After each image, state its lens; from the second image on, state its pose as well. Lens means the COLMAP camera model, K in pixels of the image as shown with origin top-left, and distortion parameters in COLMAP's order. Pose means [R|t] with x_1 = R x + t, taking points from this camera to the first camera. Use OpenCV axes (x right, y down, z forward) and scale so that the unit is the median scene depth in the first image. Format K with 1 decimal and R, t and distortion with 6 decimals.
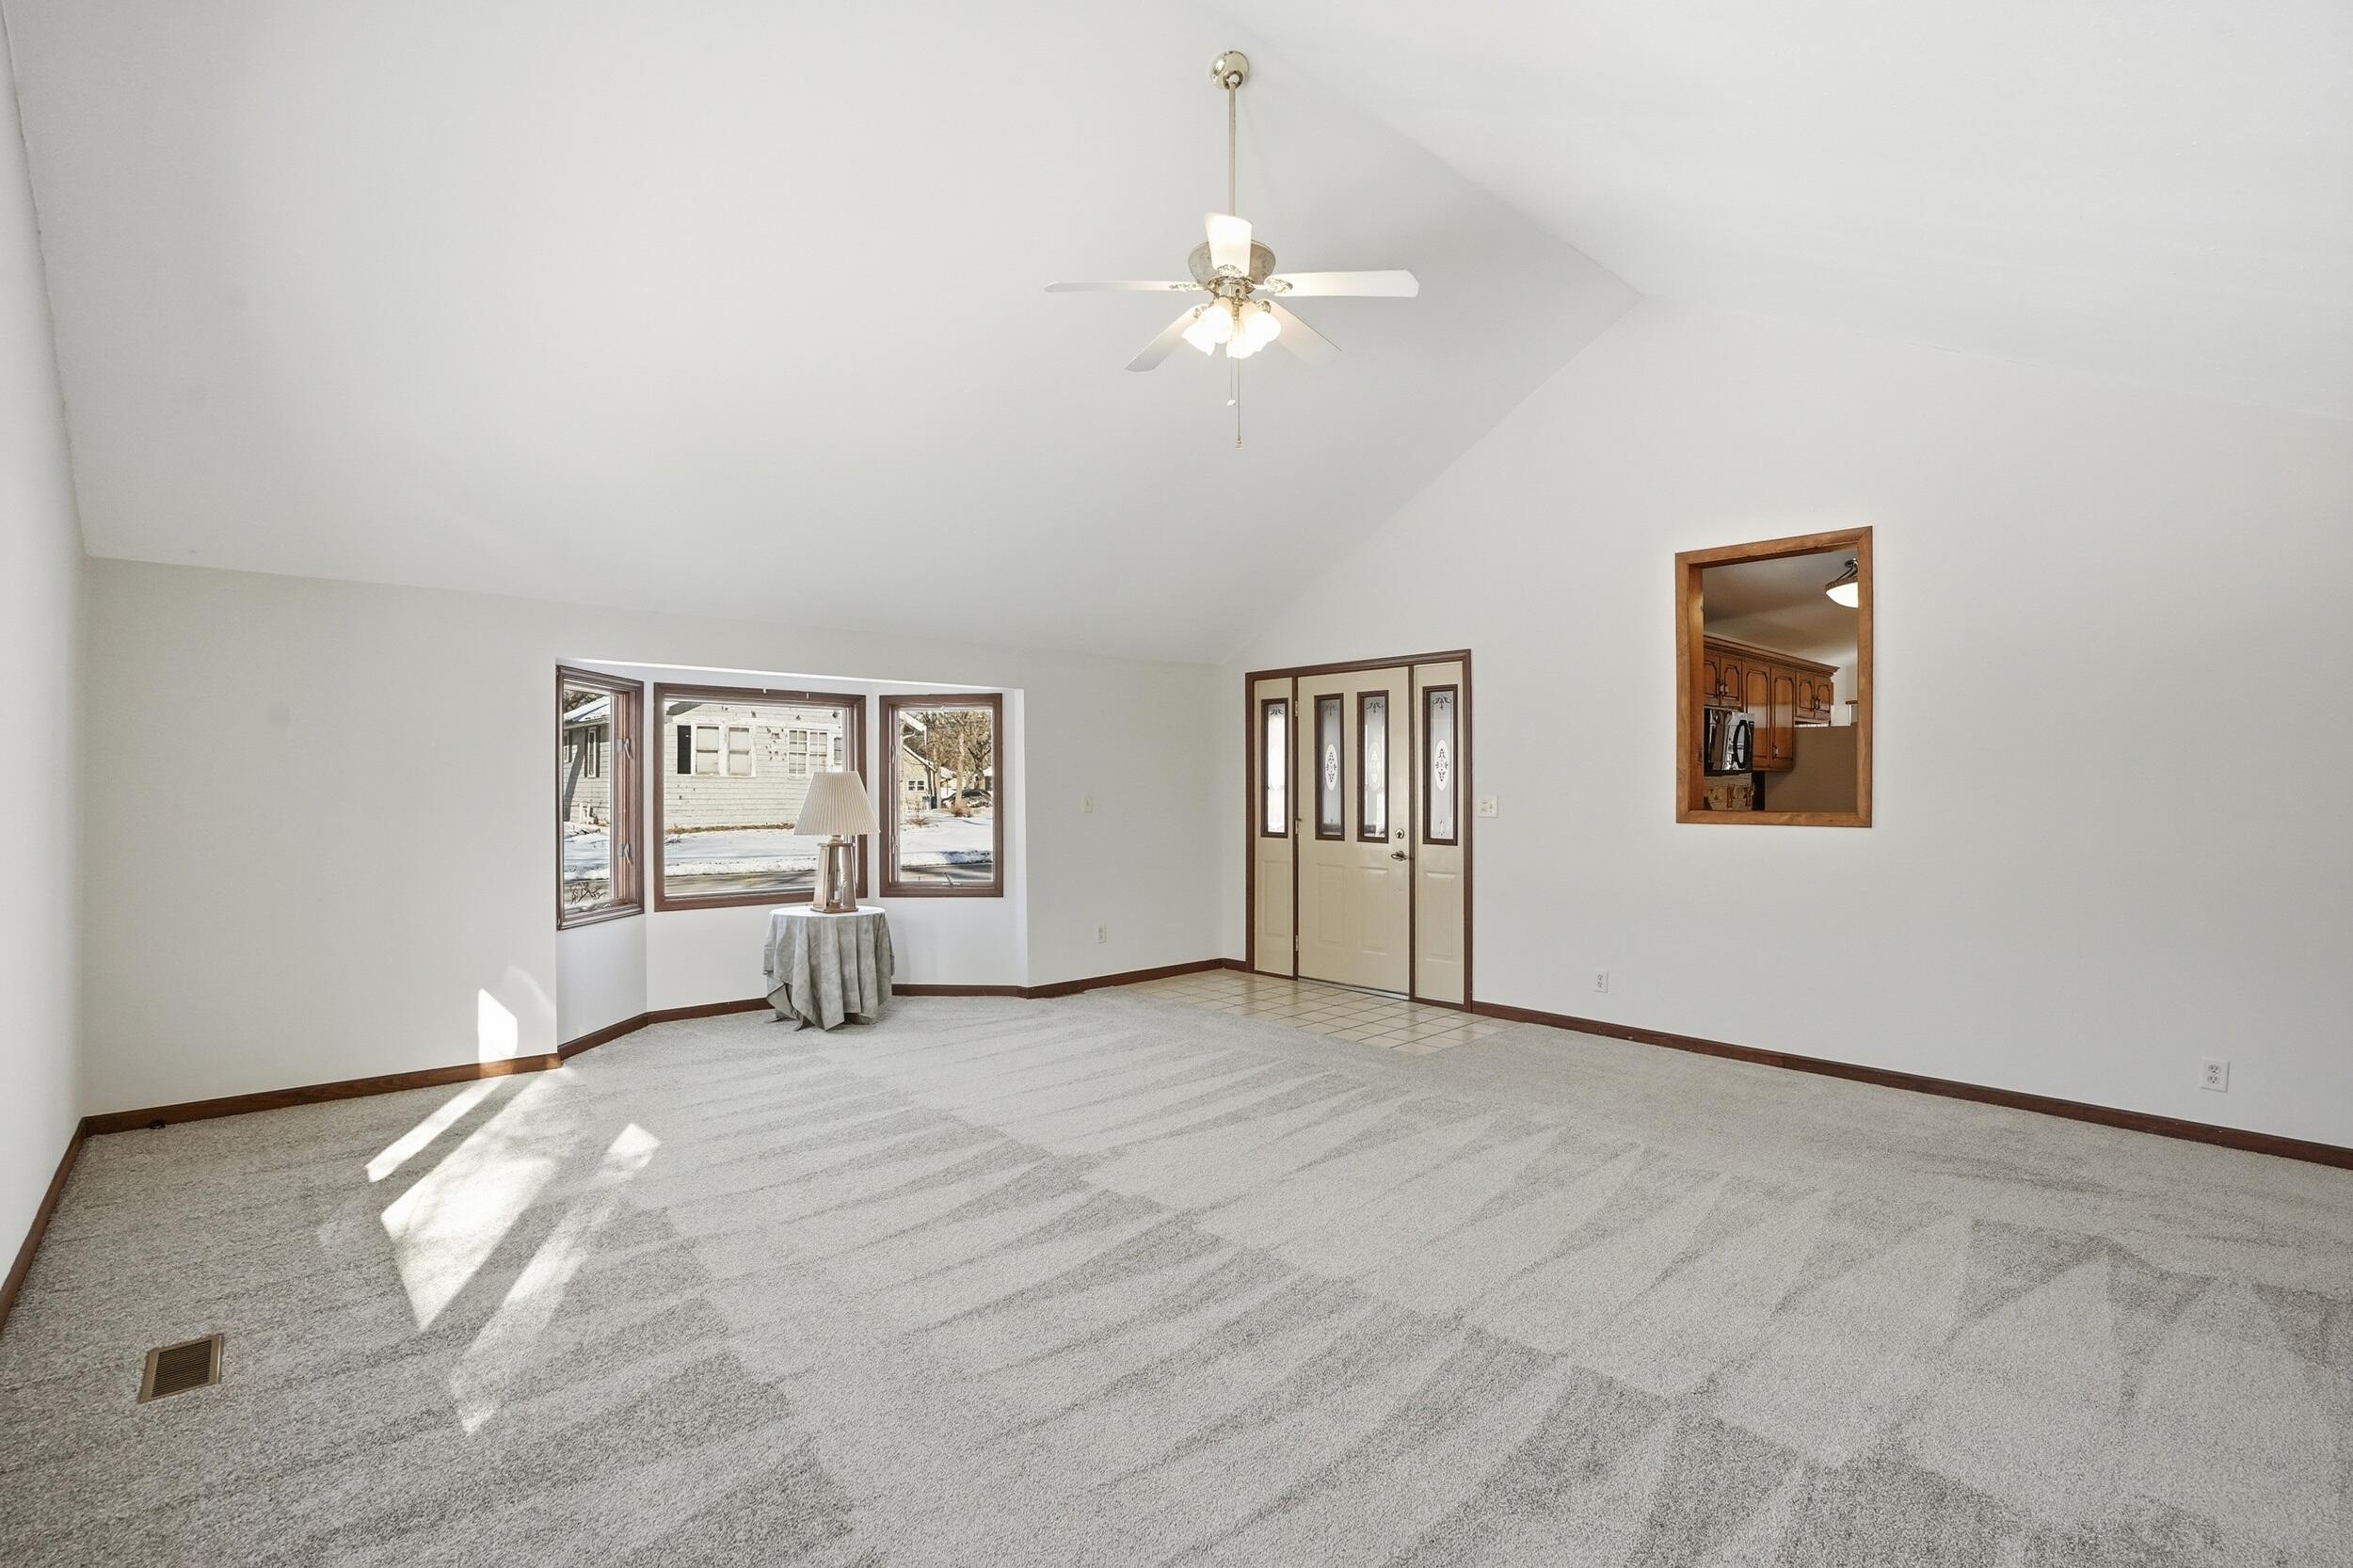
lens RADIAL K [[1067.8, 0, 1171.5], [0, 1067.8, 788.7], [0, 0, 1]] dist [-0.053278, 0.010991]
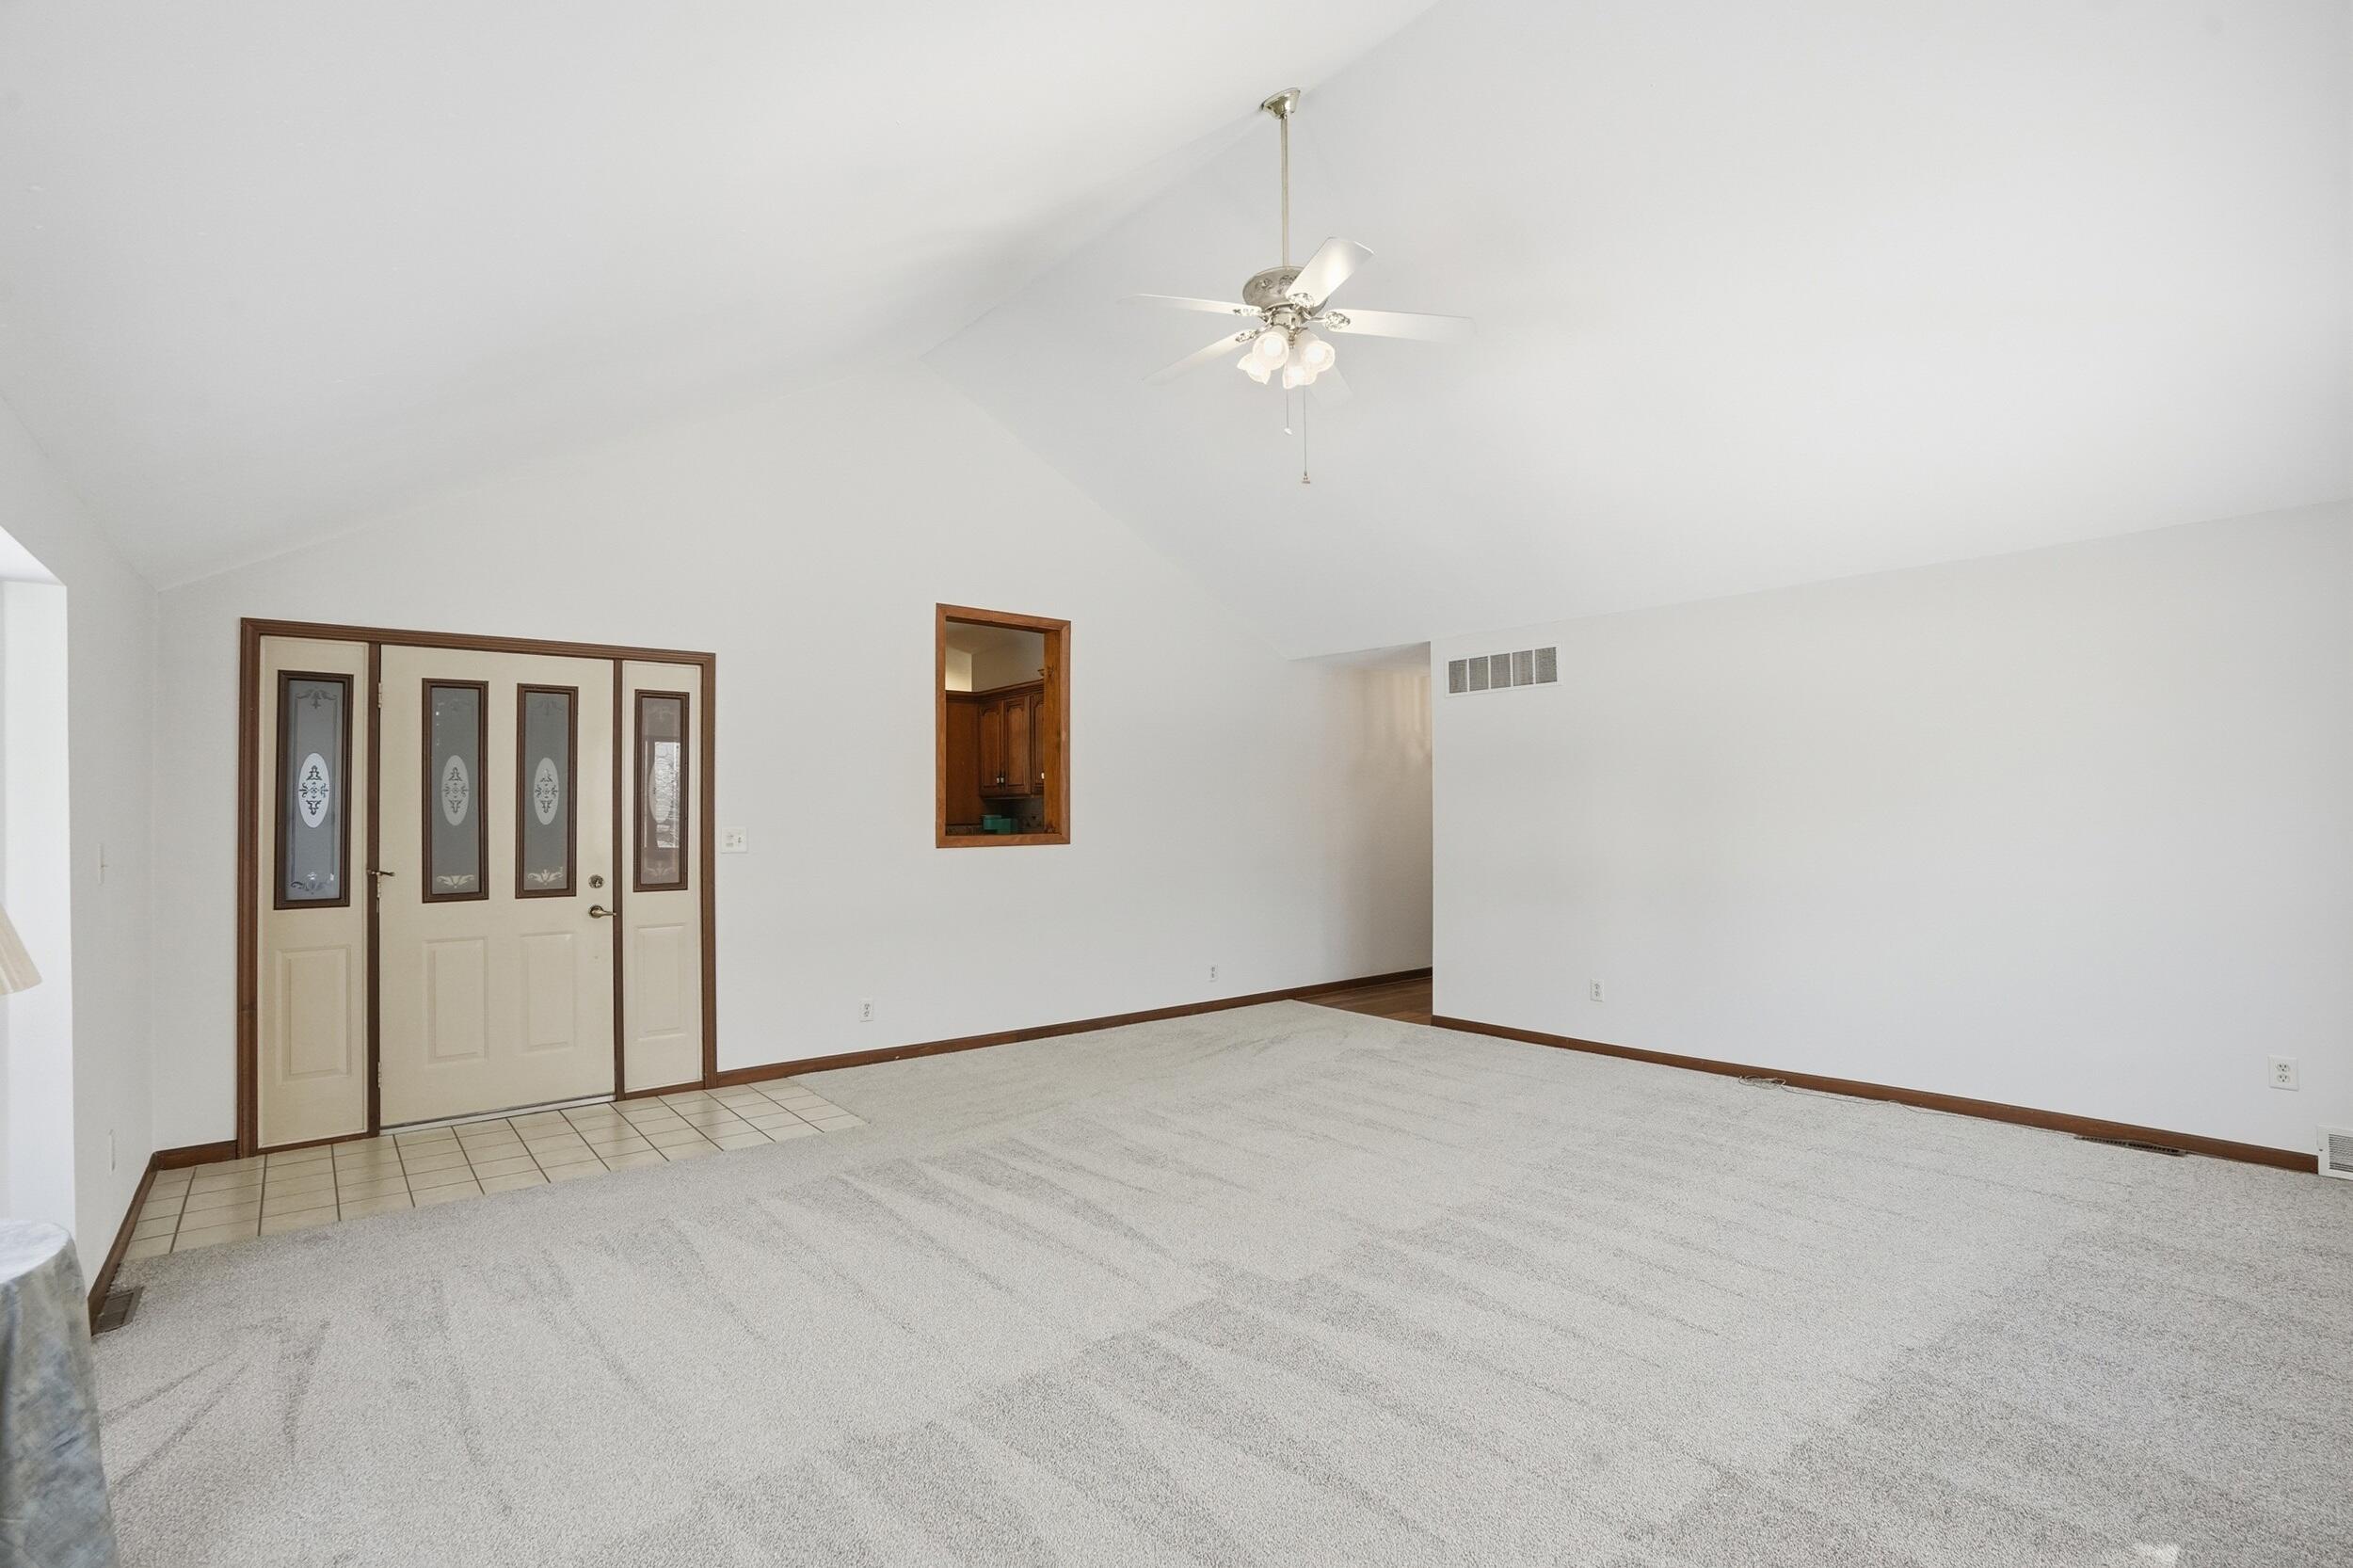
lens RADIAL K [[1067.8, 0, 1169.2], [0, 1067.8, 792.2], [0, 0, 1]] dist [-0.053278, 0.010991]
pose [[0.059344, 0.011387, 0.998173, -0.517488], [0.007965, 0.999898, -0.011881, -0.008732], [-0.998206, 0.008656, 0.059247, 0.576751]]
